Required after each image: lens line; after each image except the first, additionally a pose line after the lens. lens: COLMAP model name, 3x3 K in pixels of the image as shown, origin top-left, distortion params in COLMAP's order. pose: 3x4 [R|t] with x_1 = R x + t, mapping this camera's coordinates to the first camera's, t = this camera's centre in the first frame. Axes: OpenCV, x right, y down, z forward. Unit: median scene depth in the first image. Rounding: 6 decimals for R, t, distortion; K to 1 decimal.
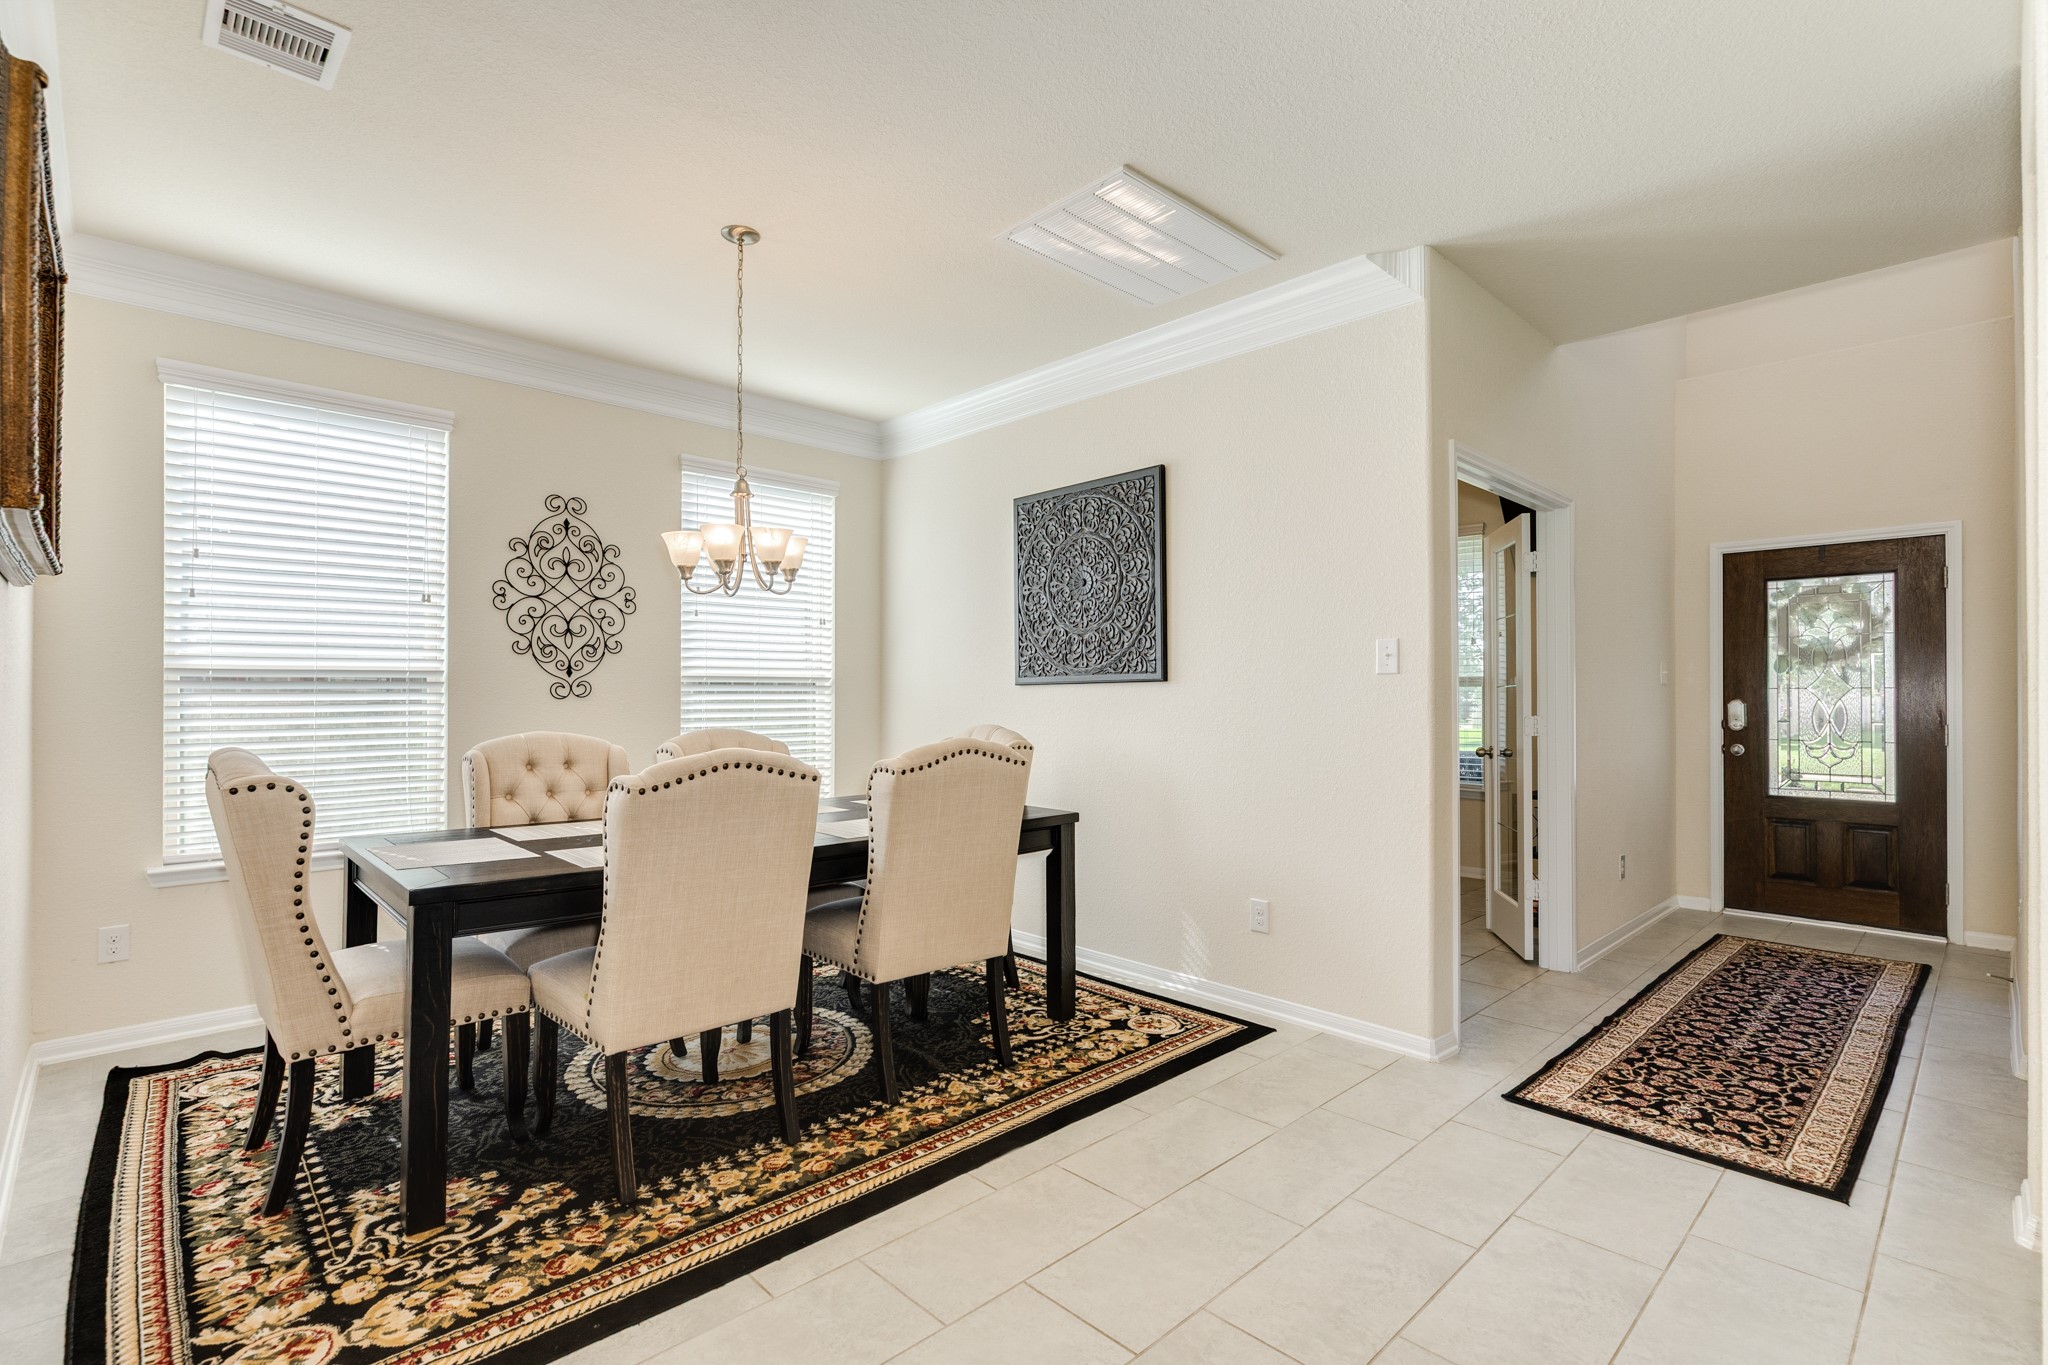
lens RADIAL K [[902.2, 0, 1020.3], [0, 902.2, 689.3], [0, 0, 1]] dist [0.000041, 0.000109]
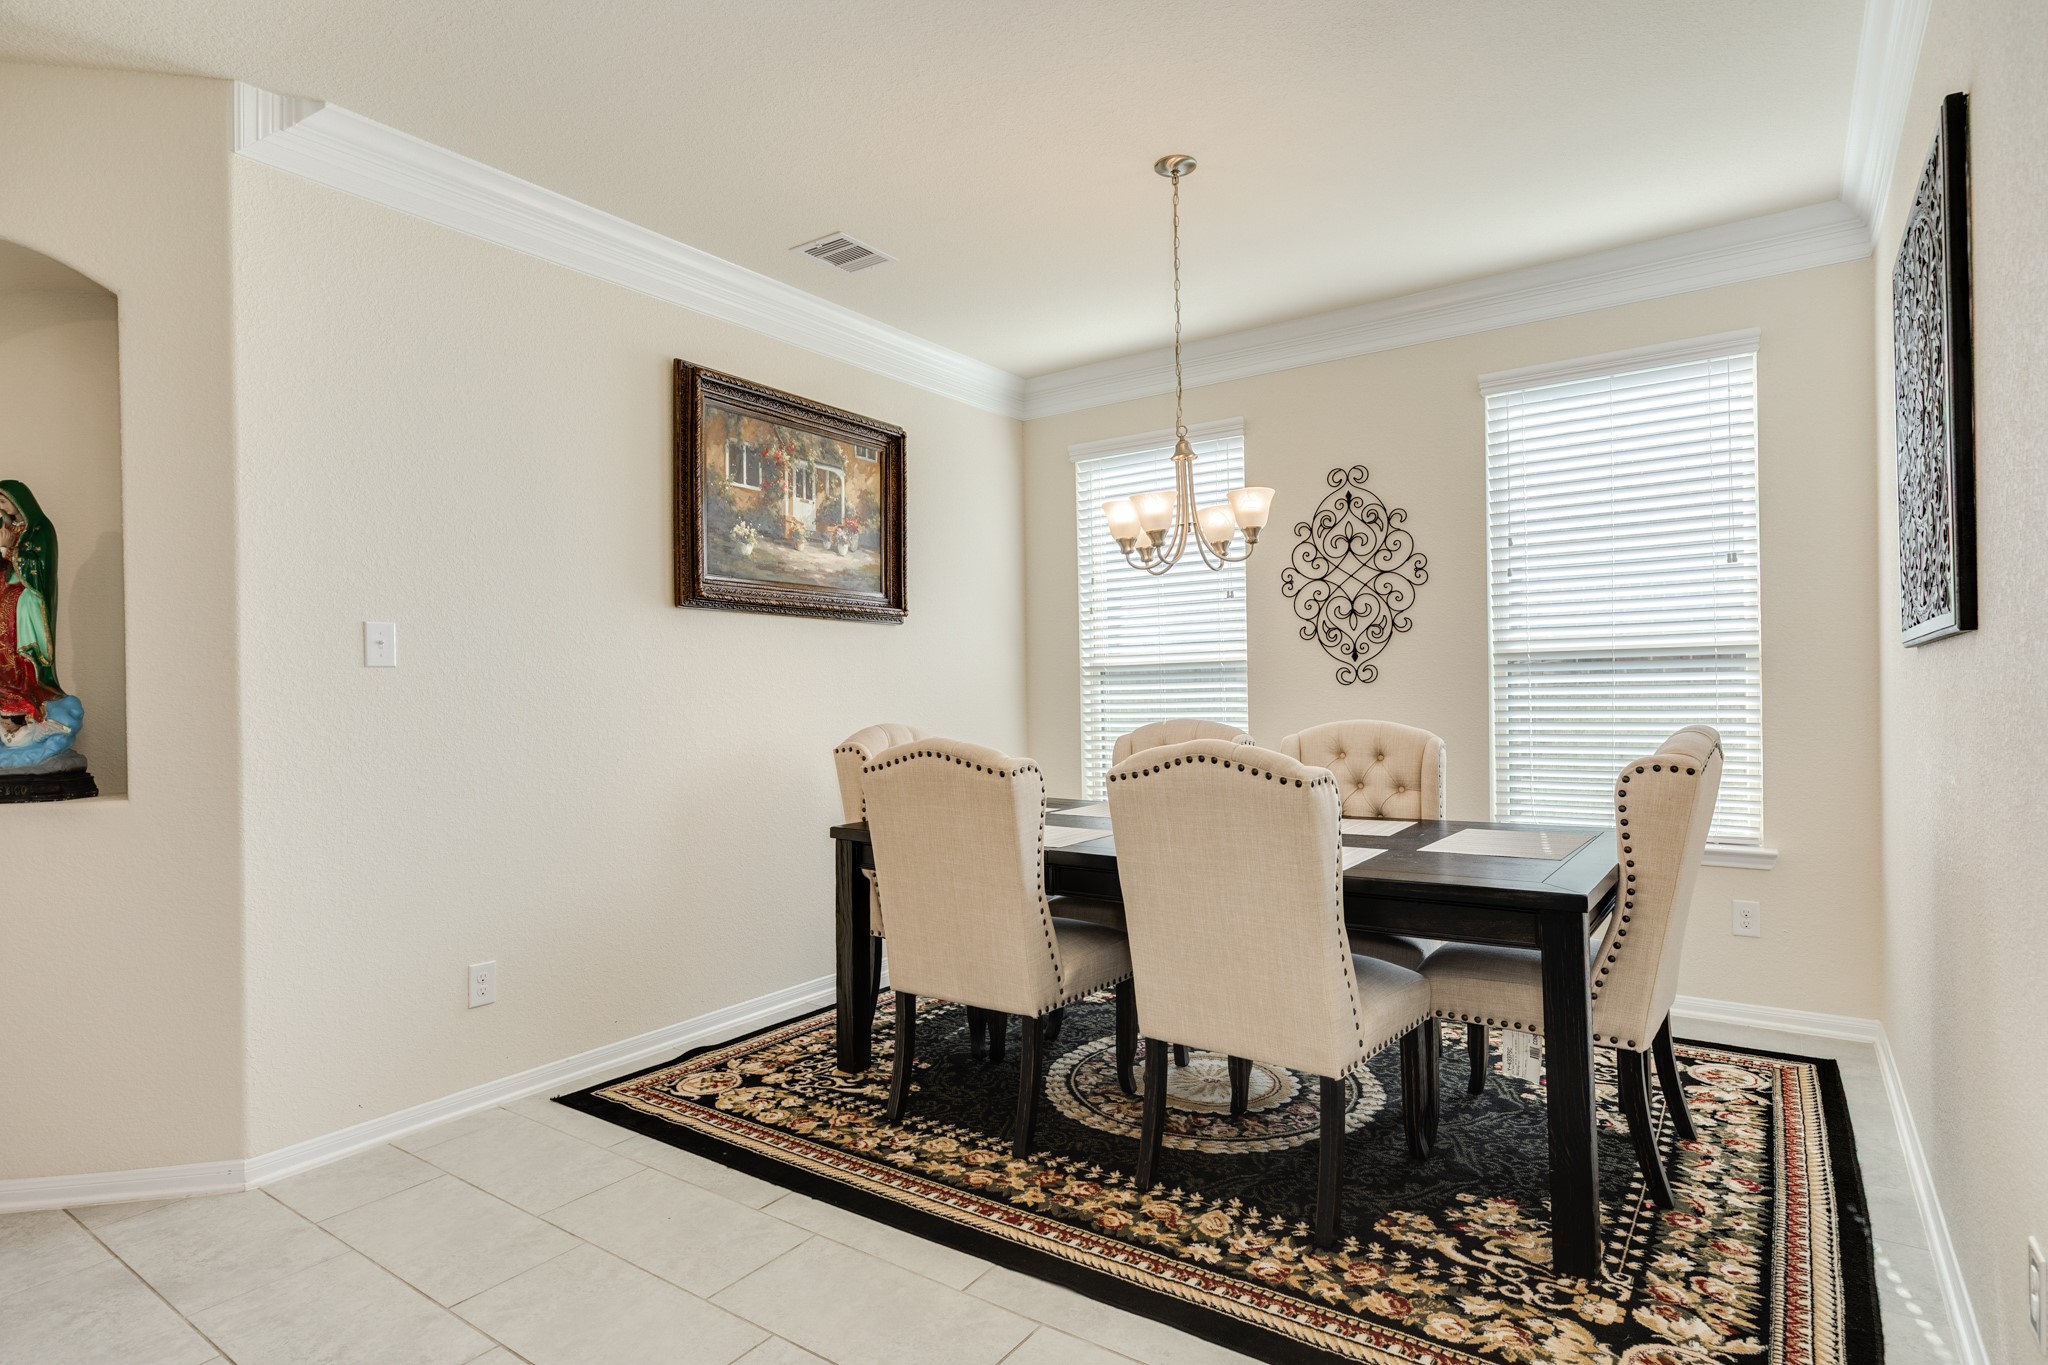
lens RADIAL K [[1009.9, 0, 1003.9], [0, 1009.9, 689.5], [0, 0, 1]] dist [0.001051, -0.000052]
pose [[0.236732, -0.003896, -0.971567, 0.587067], [0.026534, 0.999645, 0.002457, 0.004732], [0.971213, -0.026361, 0.236751, 0.557590]]
